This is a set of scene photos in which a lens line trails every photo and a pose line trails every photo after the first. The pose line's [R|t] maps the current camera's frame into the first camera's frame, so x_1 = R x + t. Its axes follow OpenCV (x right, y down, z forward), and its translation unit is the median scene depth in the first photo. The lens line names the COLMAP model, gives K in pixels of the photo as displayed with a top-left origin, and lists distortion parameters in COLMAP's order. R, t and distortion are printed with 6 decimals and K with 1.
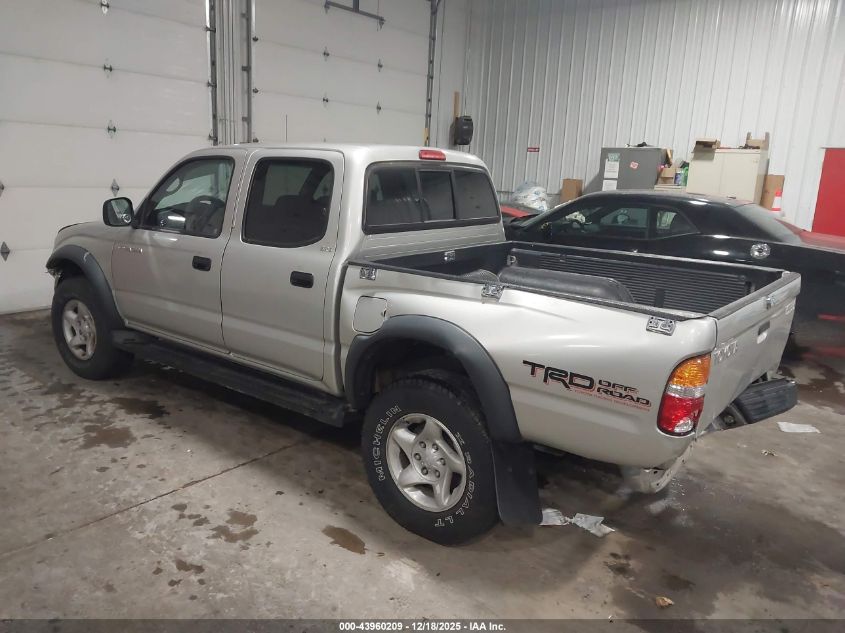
lens RADIAL K [[665.7, 0, 419.8], [0, 665.7, 302.3], [0, 0, 1]] dist [0.022172, -0.003777]
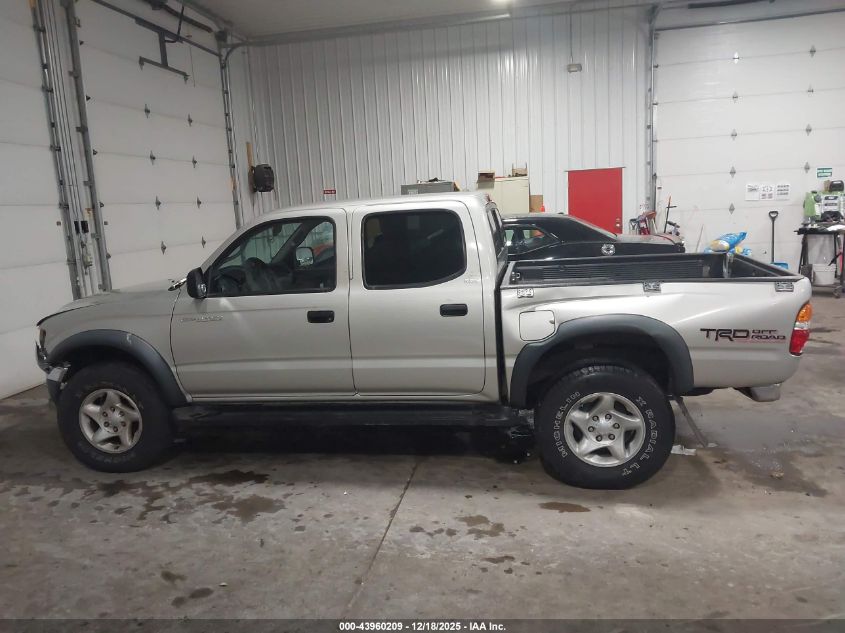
lens RADIAL K [[655.3, 0, 415.4], [0, 655.3, 304.0], [0, 0, 1]] dist [0.049262, -0.064268]
pose [[0.883097, -0.158393, 0.441646, -0.627424], [0.181857, 0.983264, -0.010994, -0.037407], [-0.432513, 0.090025, 0.897122, -0.002002]]
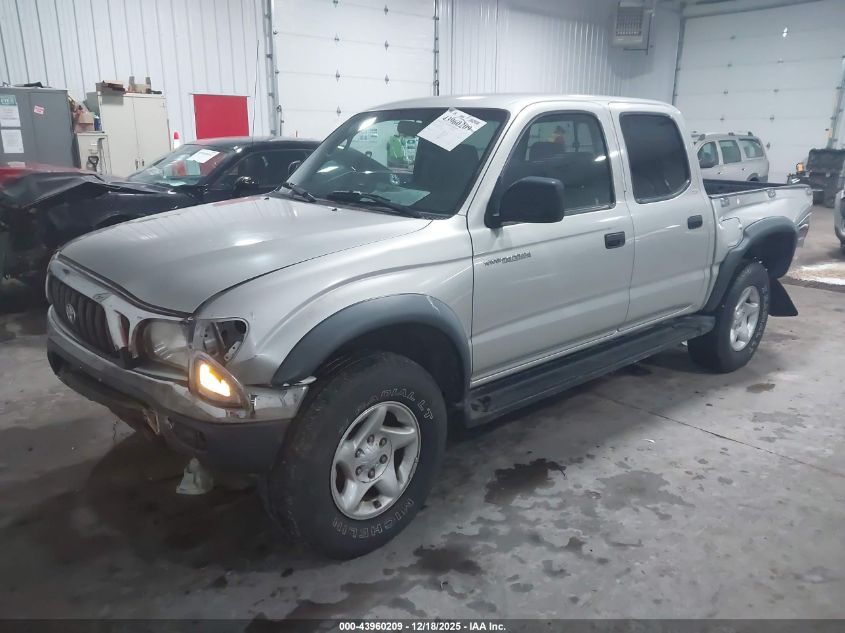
lens RADIAL K [[655.3, 0, 415.4], [0, 655.3, 304.0], [0, 0, 1]] dist [0.049262, -0.064268]
pose [[0.181968, -0.283263, 0.941621, -1.142743], [0.196225, 0.948808, 0.247505, -0.229394], [-0.963527, 0.139732, 0.228236, 1.029274]]
